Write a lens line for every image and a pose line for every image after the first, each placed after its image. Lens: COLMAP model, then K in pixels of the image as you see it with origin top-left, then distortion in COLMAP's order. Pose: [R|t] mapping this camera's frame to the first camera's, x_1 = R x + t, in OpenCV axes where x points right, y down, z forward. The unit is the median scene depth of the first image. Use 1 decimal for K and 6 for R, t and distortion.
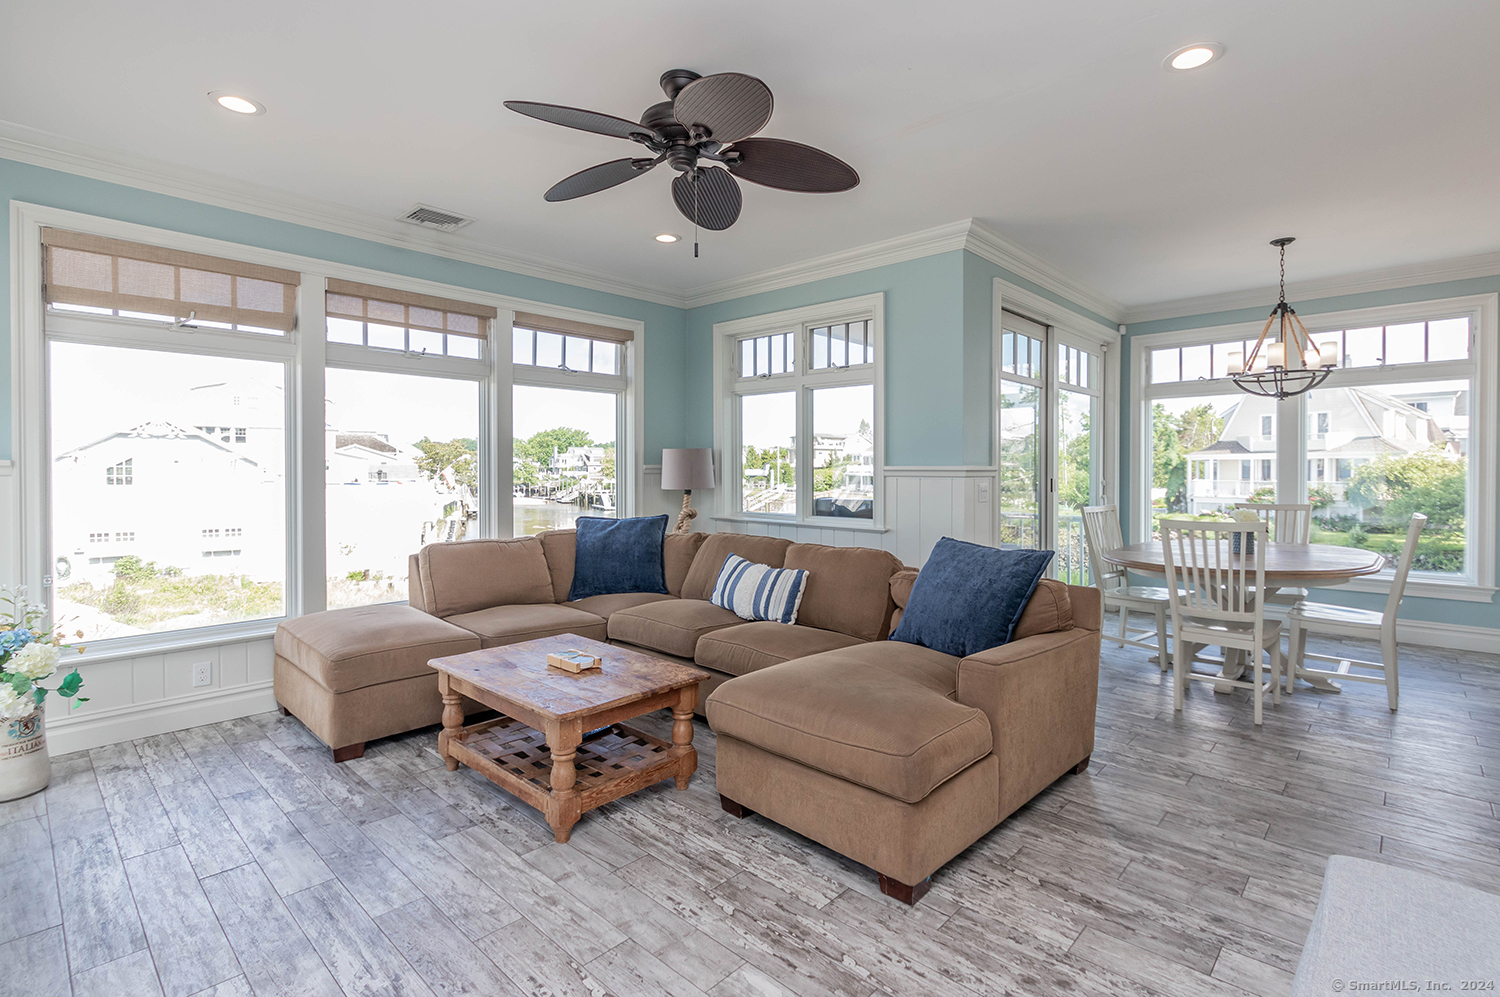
lens RADIAL K [[697.2, 0, 765.8], [0, 697.2, 478.4], [0, 0, 1]] dist [-0.000578, -0.000474]
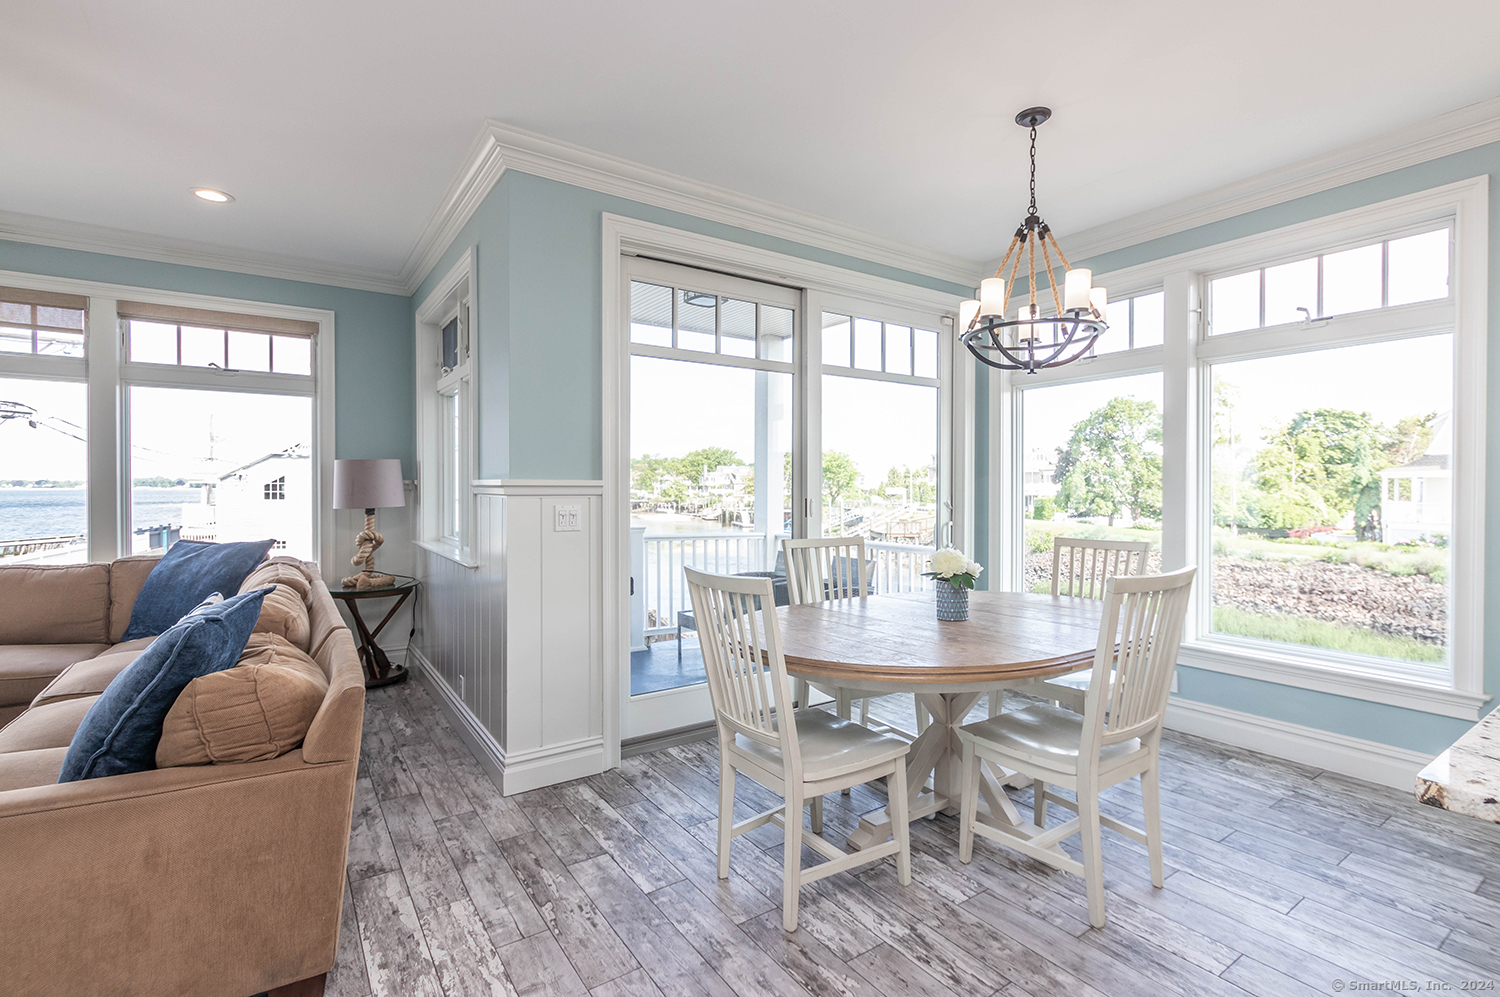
lens RADIAL K [[694.4, 0, 770.3], [0, 694.4, 494.0], [0, 0, 1]] dist [0.002078, -0.001055]
pose [[0.977995, 0.004660, -0.208577, 0.521157], [-0.005489, 0.999979, -0.003397, -0.001799], [0.208557, 0.004467, 0.978000, 0.283215]]
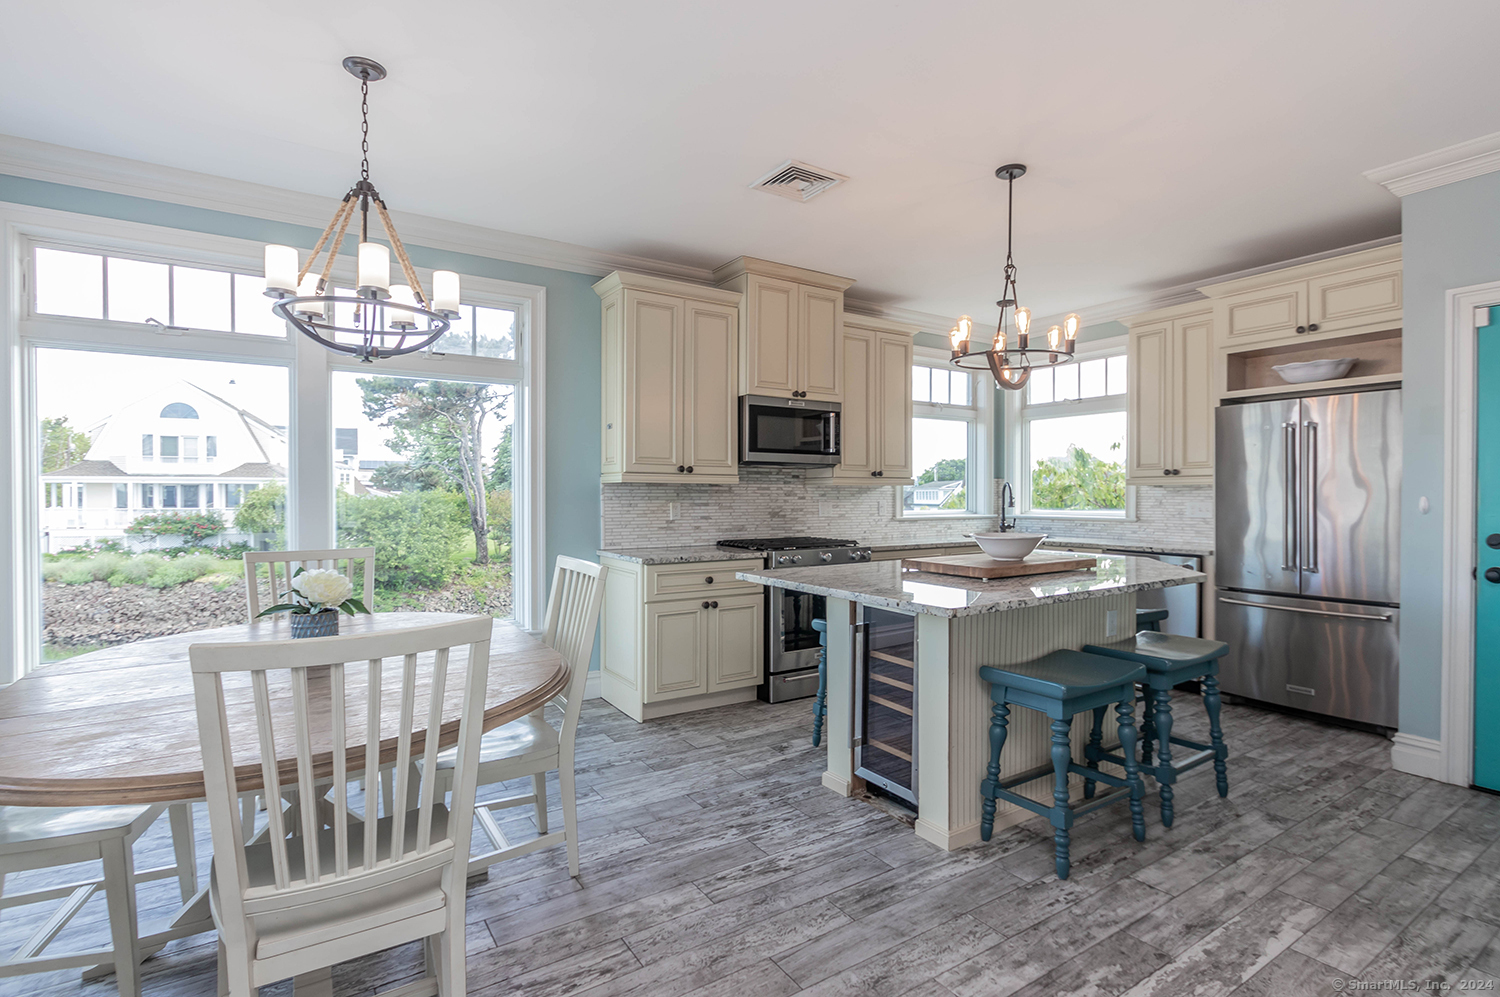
lens RADIAL K [[723.2, 0, 744.9], [0, 723.2, 497.7], [0, 0, 1]] dist [0.004138, 0.000553]
pose [[0.250955, -0.000129, 0.967999, 0.195275], [0.008962, 0.999957, -0.002191, -0.001582], [-0.967957, 0.009225, 0.250945, 0.481747]]
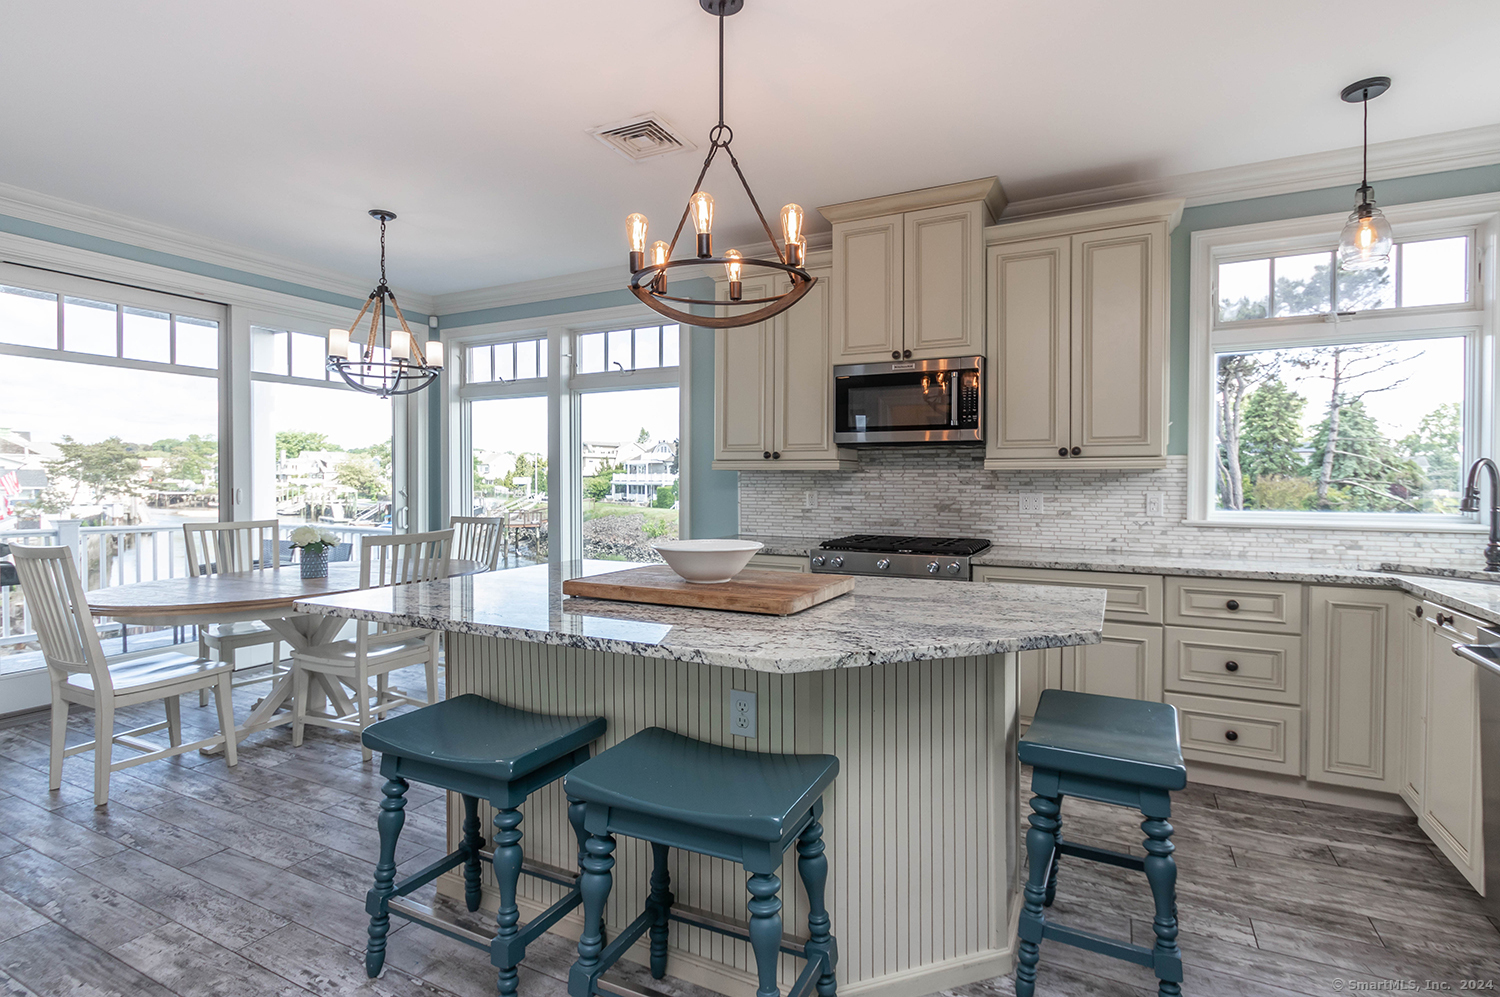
lens RADIAL K [[696.0, 0, 763.8], [0, 696.0, 490.5], [0, 0, 1]] dist [0.015989, -0.010354]
pose [[0.956732, -0.000181, 0.290970, 0.761681], [-0.001197, 0.999989, 0.004557, -0.002170], [-0.290967, -0.004708, 0.956721, 0.025596]]
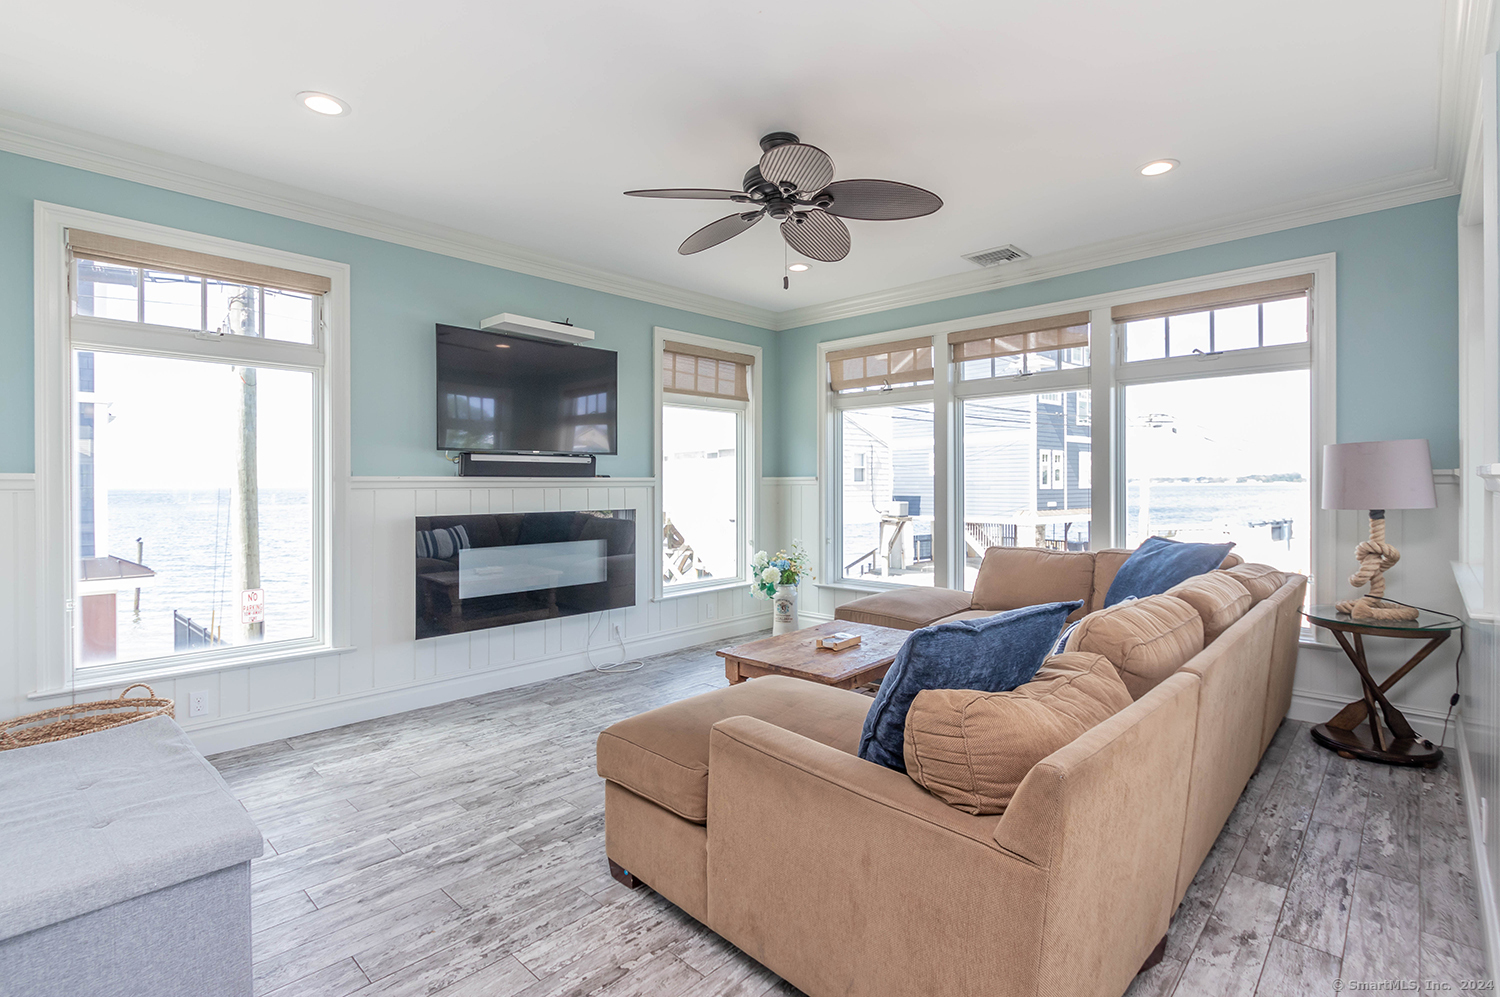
lens RADIAL K [[707.7, 0, 754.8], [0, 707.7, 490.0], [0, 0, 1]] dist [0.002861, 0.000365]
pose [[-0.011352, 0.008779, -0.999897, 0.496536], [-0.007502, 0.999933, 0.008865, -0.003165], [0.999907, 0.007602, -0.011285, 0.463949]]
